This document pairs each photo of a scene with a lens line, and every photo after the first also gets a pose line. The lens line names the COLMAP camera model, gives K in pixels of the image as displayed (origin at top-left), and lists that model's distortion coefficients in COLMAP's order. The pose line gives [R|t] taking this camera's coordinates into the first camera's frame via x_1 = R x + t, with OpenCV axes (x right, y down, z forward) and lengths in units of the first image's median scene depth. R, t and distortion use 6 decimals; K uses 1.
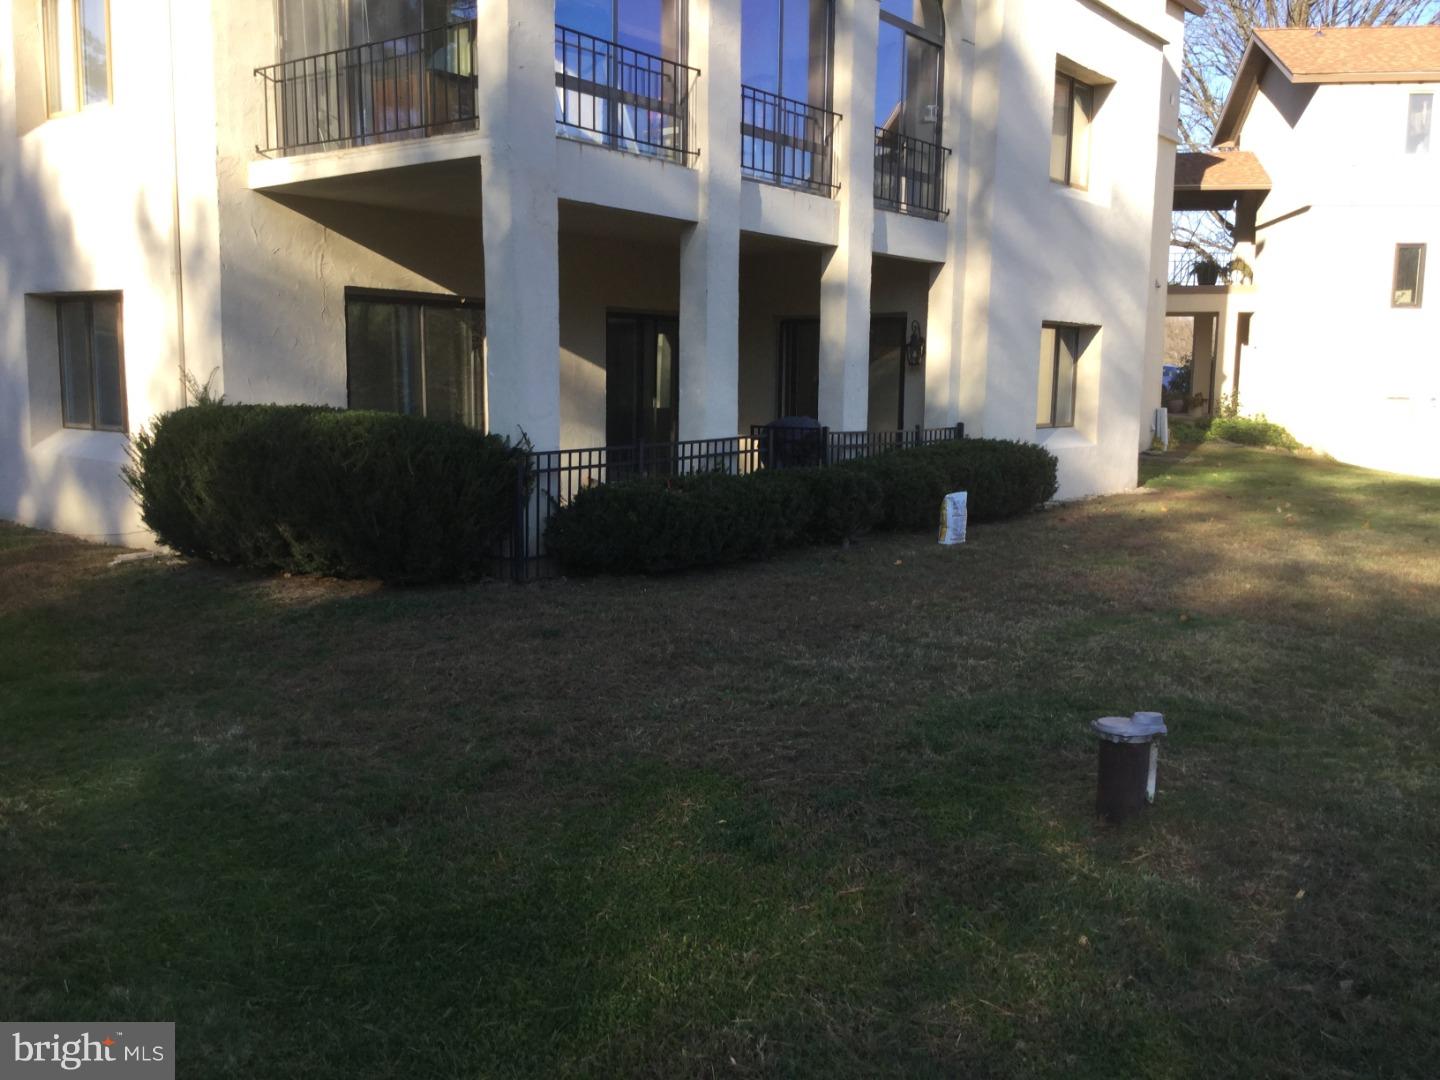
lens RADIAL K [[1310.1, 0, 714.6], [0, 1310.1, 540.7], [0, 0, 1]] dist [0.159871, -0.251737]
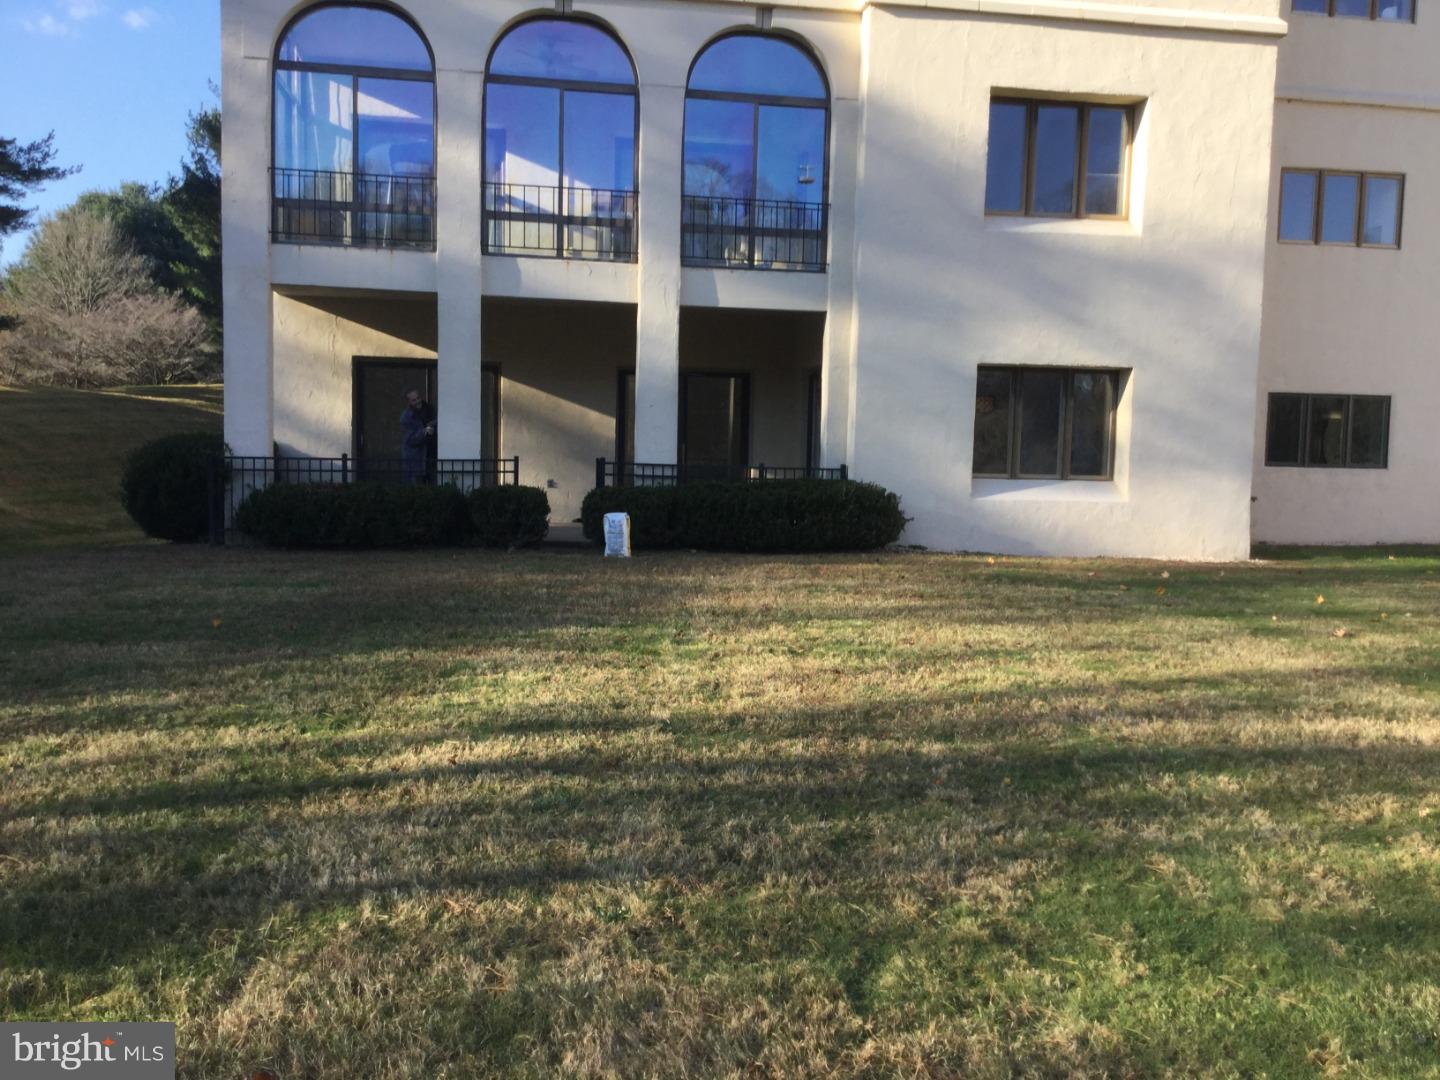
lens RADIAL K [[1310.1, 0, 714.6], [0, 1310.1, 540.7], [0, 0, 1]] dist [0.159871, -0.251737]
pose [[0.724341, 0.048591, -0.687728, 0.911633], [-0.099880, 0.994386, -0.034940, 0.017098], [0.682169, 0.093999, 0.725127, 0.219675]]
